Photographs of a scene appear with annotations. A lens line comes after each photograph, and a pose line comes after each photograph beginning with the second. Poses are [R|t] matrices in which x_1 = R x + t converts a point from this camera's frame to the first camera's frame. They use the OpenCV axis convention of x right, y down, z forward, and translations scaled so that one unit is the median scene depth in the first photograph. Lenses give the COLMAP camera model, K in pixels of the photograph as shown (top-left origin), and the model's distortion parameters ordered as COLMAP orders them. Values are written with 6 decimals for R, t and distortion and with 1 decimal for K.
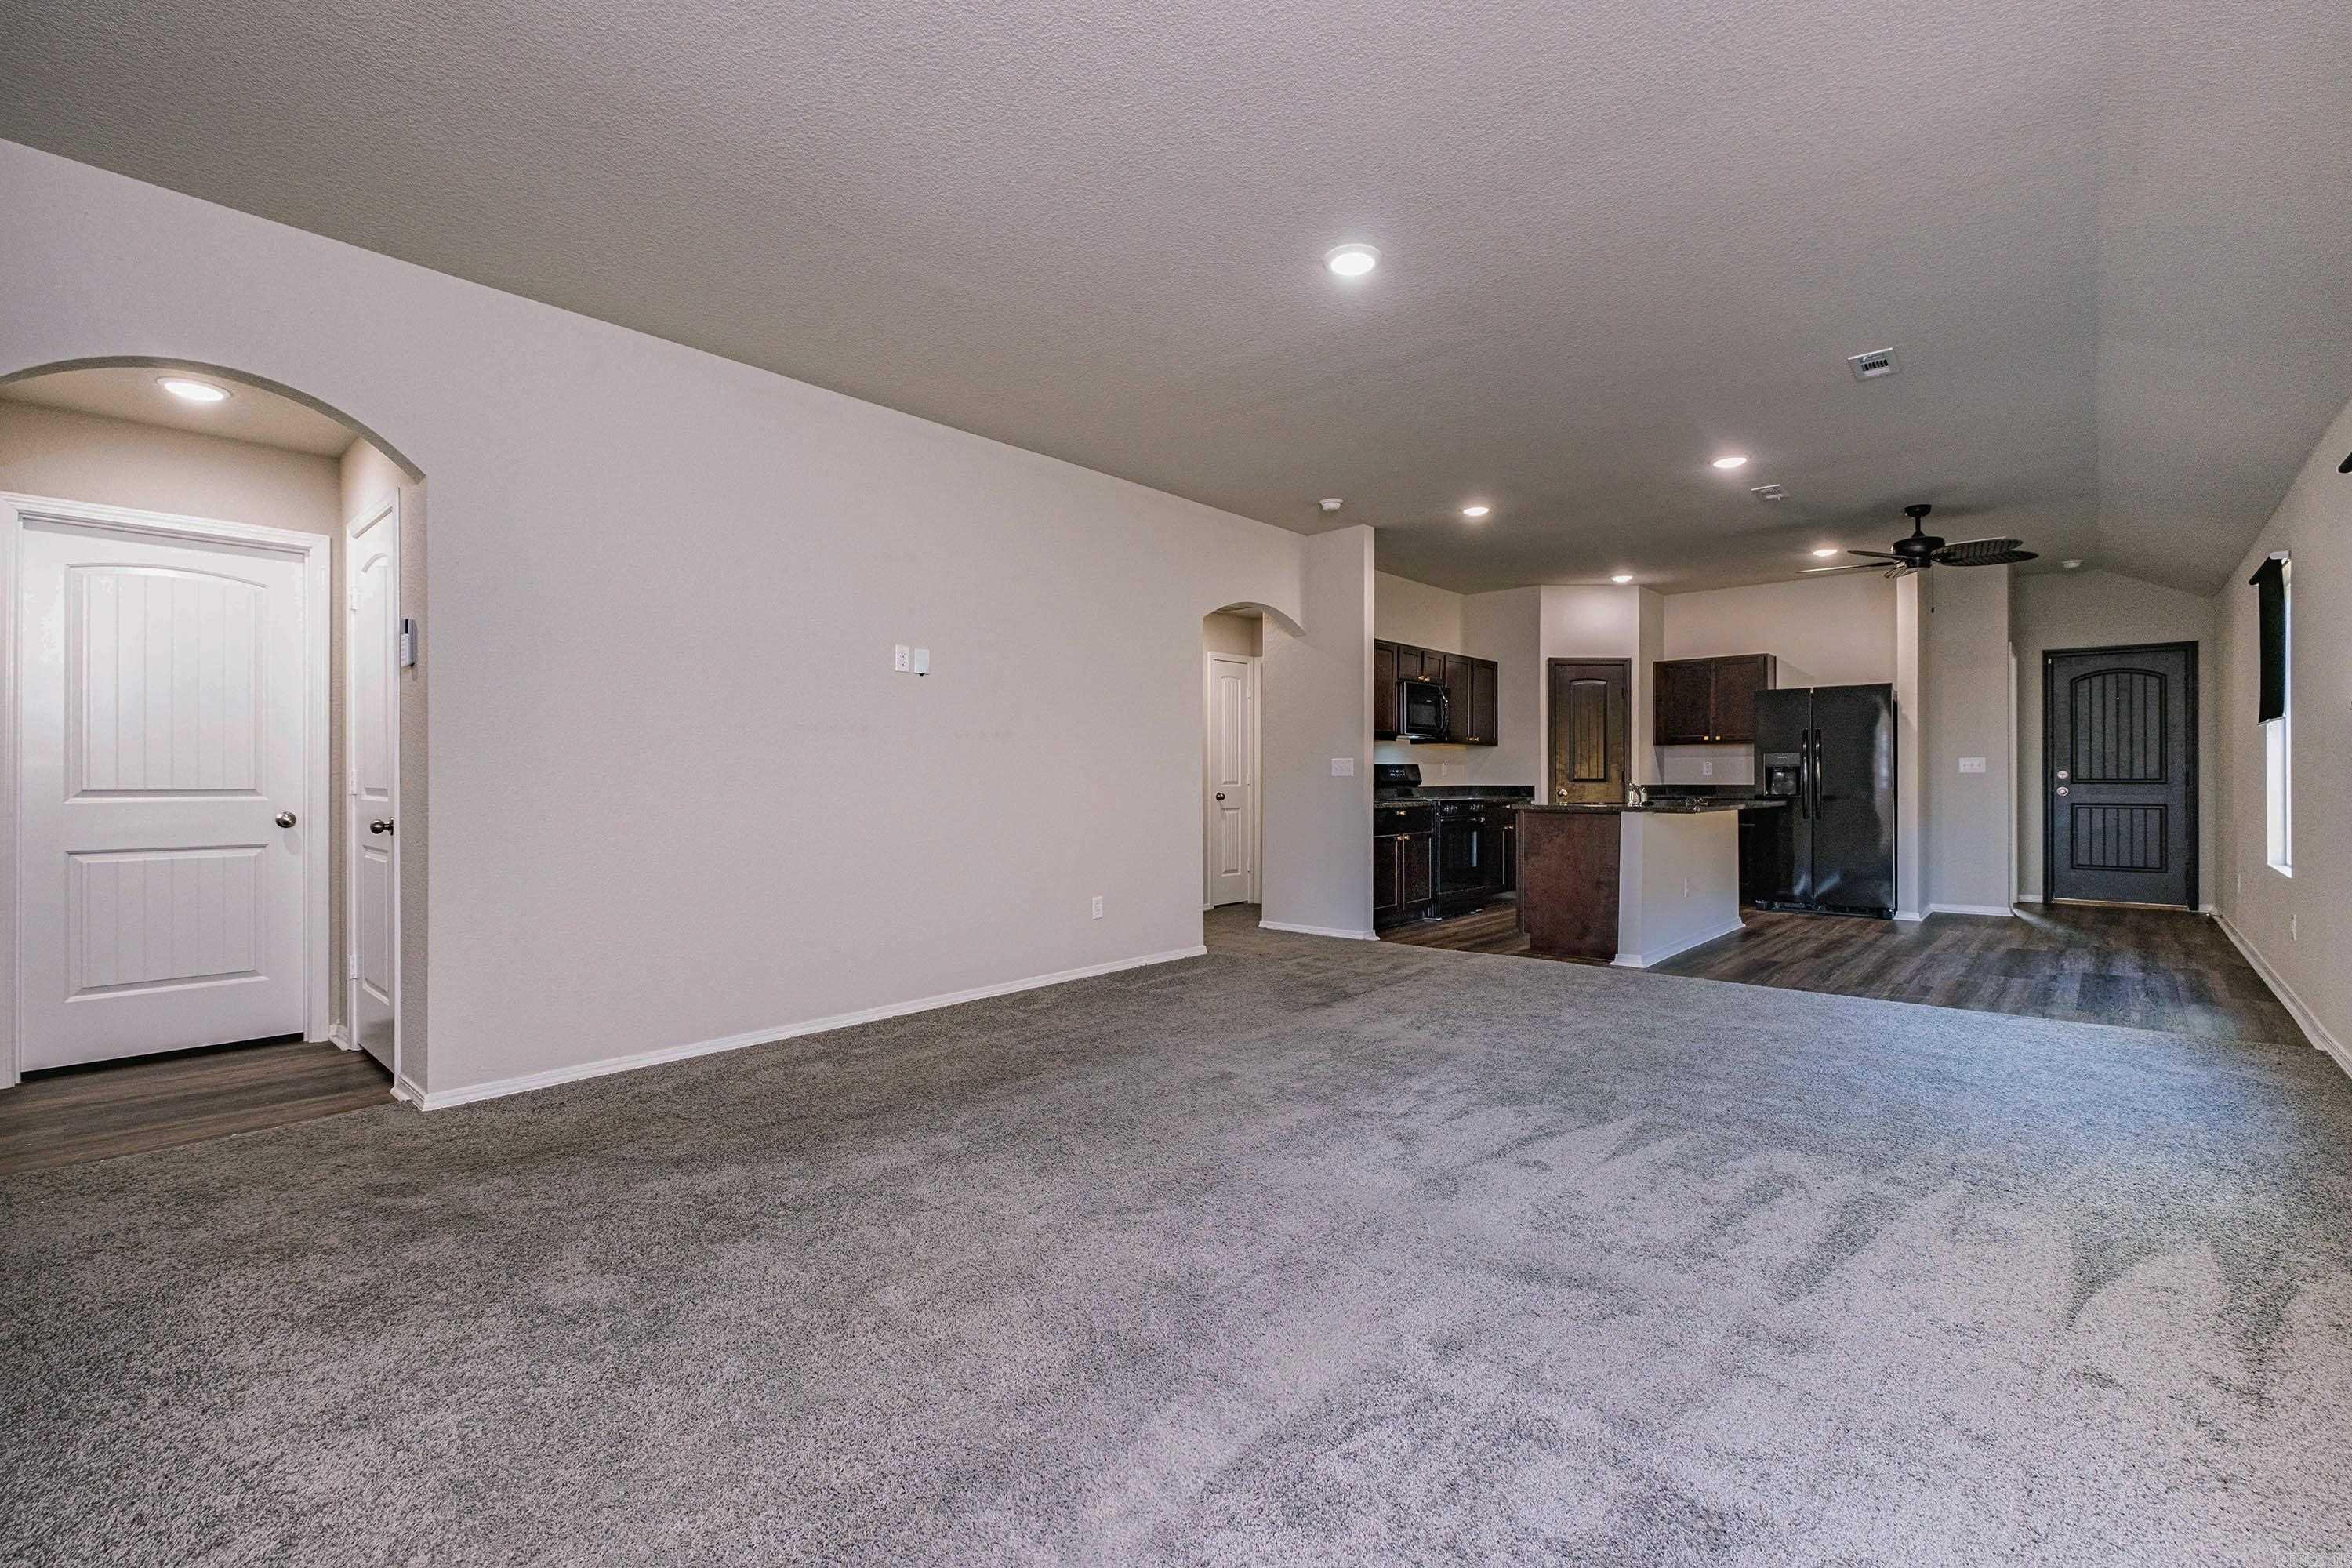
lens RADIAL K [[1019.3, 0, 1178.2], [0, 1019.3, 776.6], [0, 0, 1]] dist [0.001204, -0.000014]
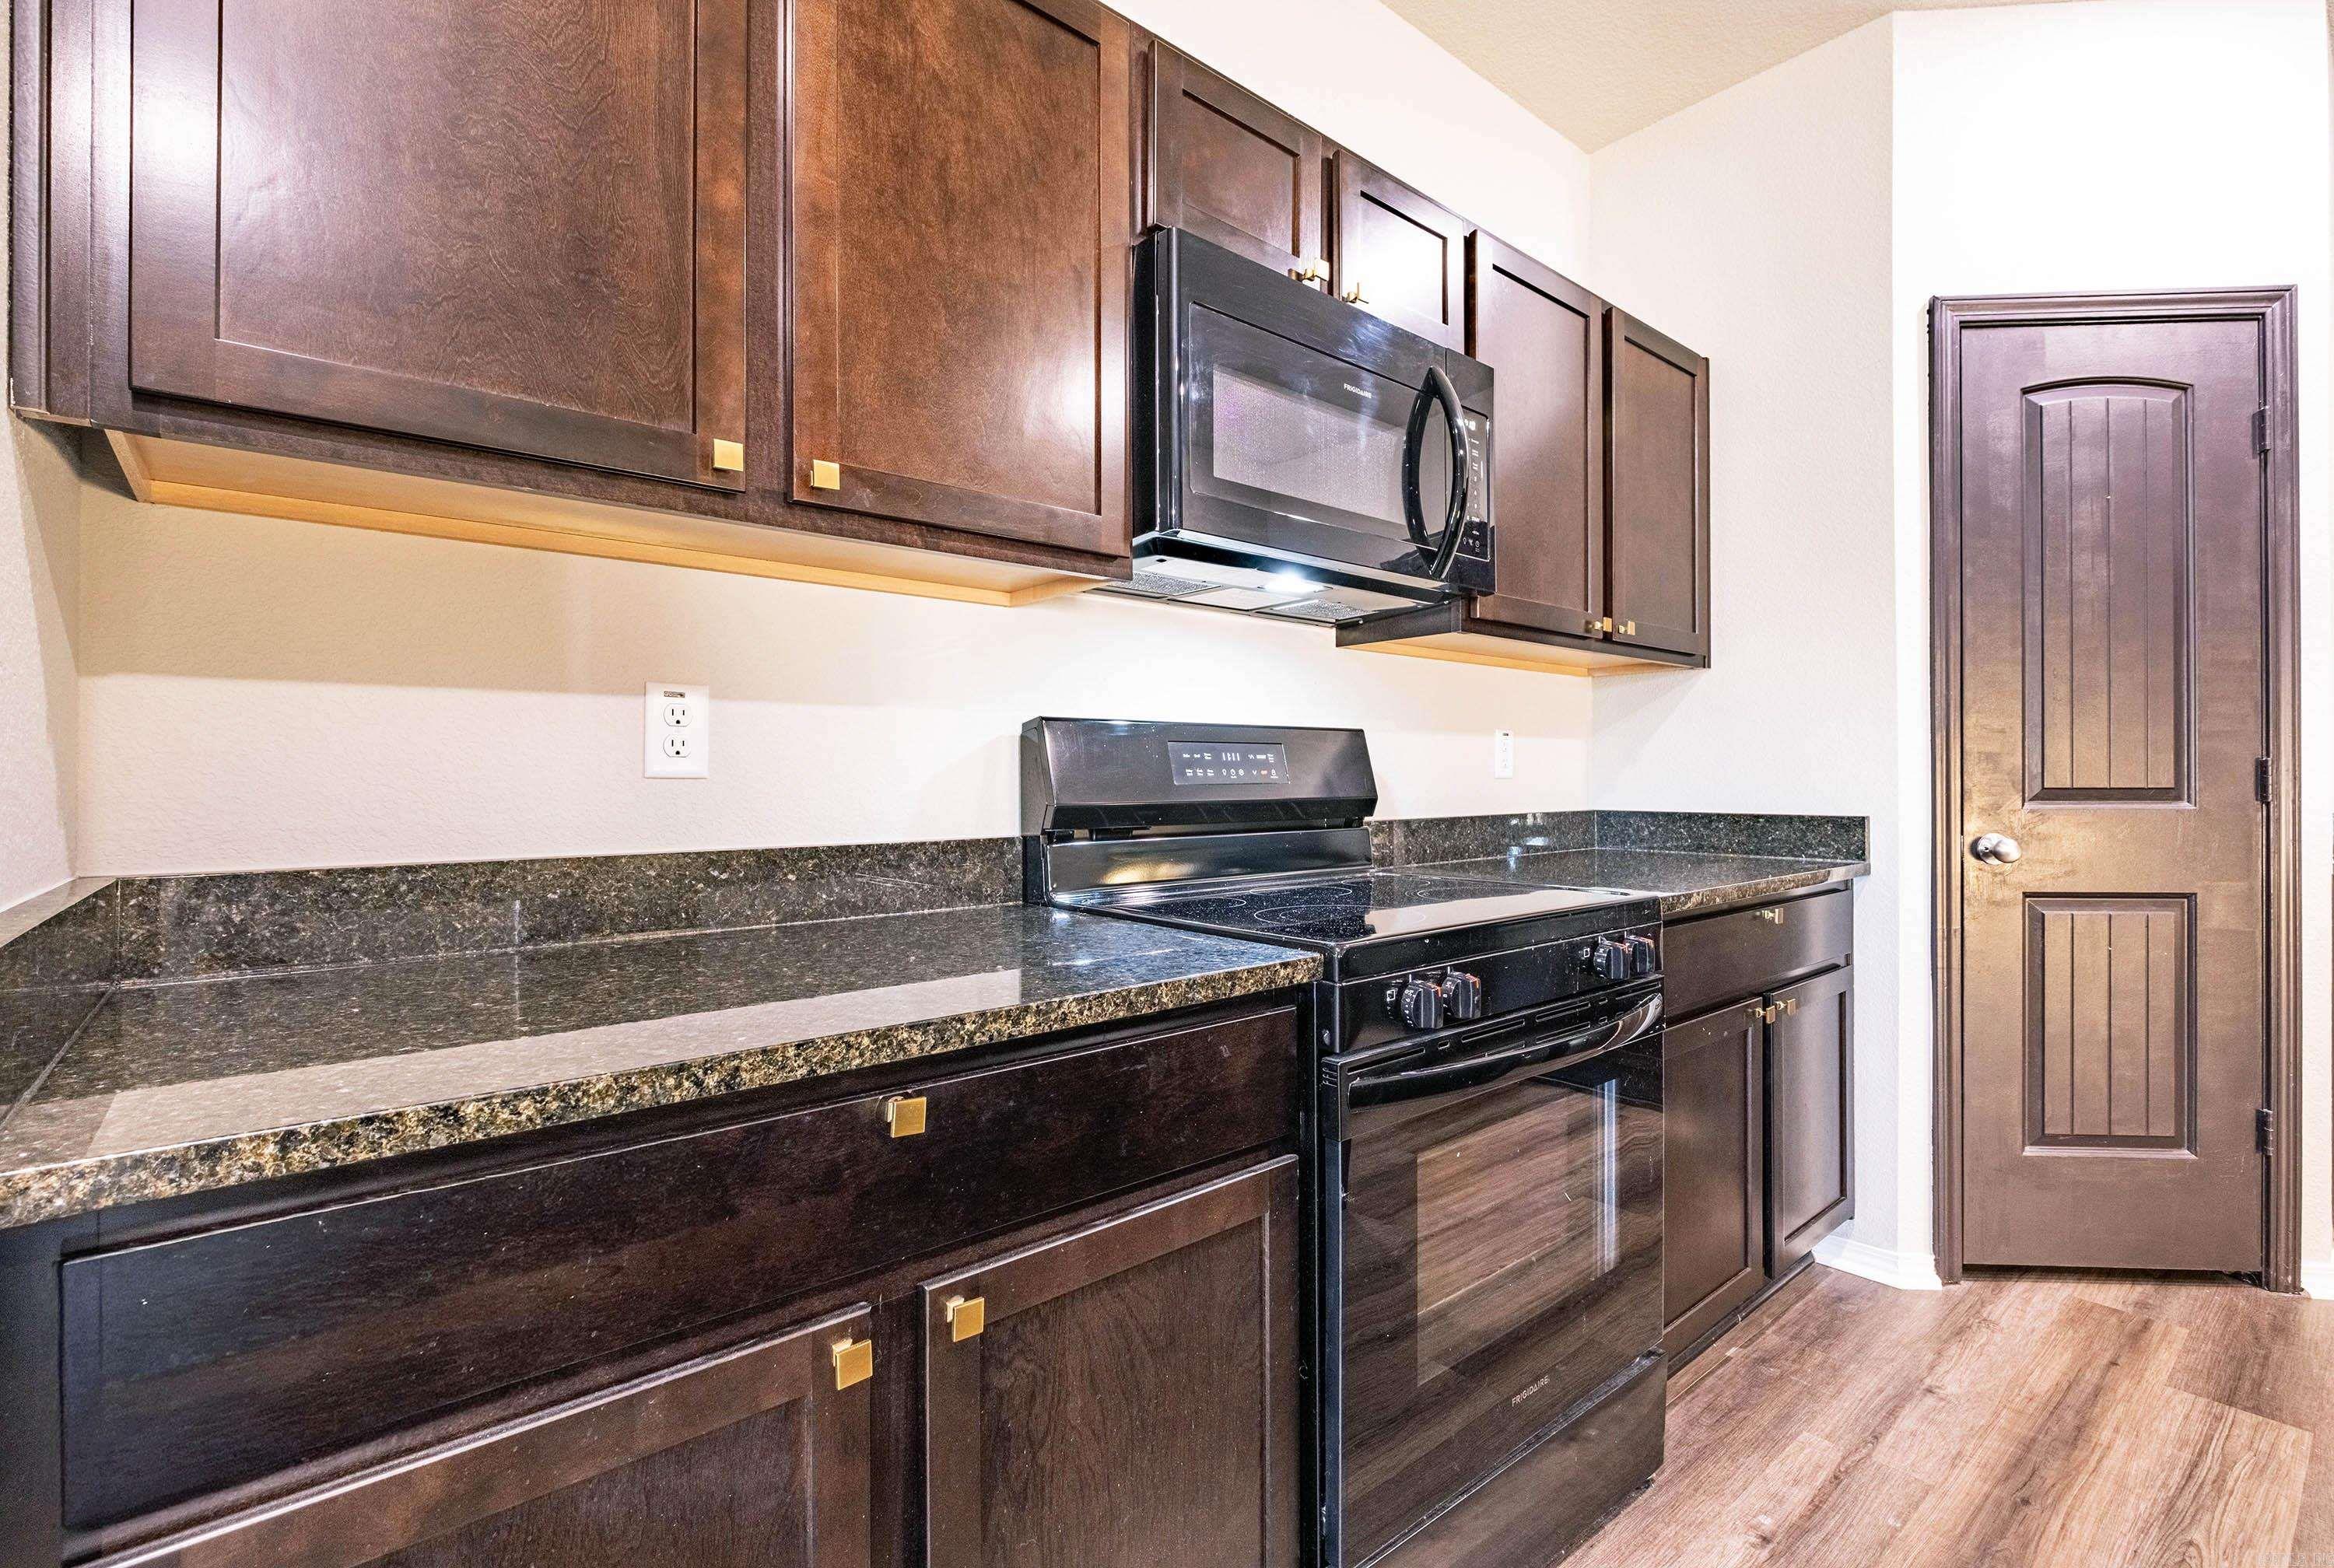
lens RADIAL K [[1060.0, 0, 1169.1], [0, 1060.0, 775.6], [0, 0, 1]] dist [-0.012223, 0.001233]
pose [[0.990781, 0.000468, -0.135474, 0.224057], [-0.000399, 1.000000, 0.000540, -0.001237], [0.135474, -0.000482, 0.990781, 0.753434]]
